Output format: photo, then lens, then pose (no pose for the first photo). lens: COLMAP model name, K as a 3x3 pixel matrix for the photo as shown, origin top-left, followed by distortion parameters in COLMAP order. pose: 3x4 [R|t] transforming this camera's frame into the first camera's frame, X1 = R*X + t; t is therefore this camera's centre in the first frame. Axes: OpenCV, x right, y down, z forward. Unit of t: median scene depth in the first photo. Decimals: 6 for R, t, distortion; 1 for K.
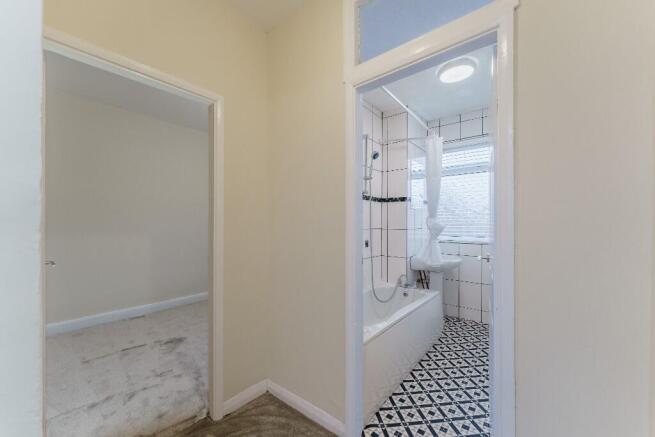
lens RADIAL K [[268.3, 0, 336.1], [0, 268.3, 232.2], [0, 0, 1]] dist [0.003218, 0.000091]
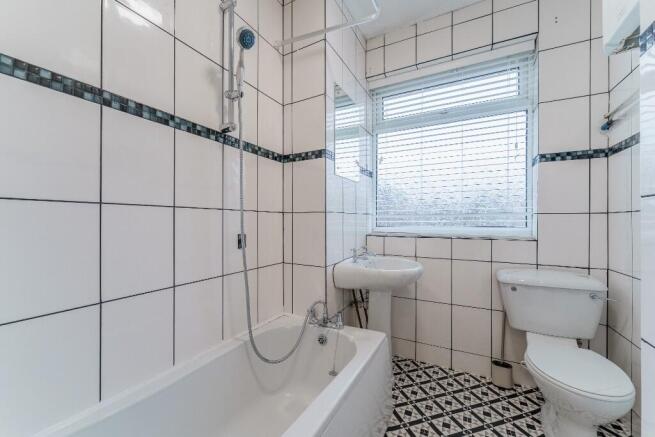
lens RADIAL K [[268.3, 0, 328.3], [0, 268.3, 219.6], [0, 0, 1]] dist [0.003218, 0.000091]
pose [[0.987409, 0.008602, 0.157956, 0.180044], [-0.006649, 0.999895, -0.012890, 0.008746], [-0.158050, 0.011678, 0.987362, 0.472276]]
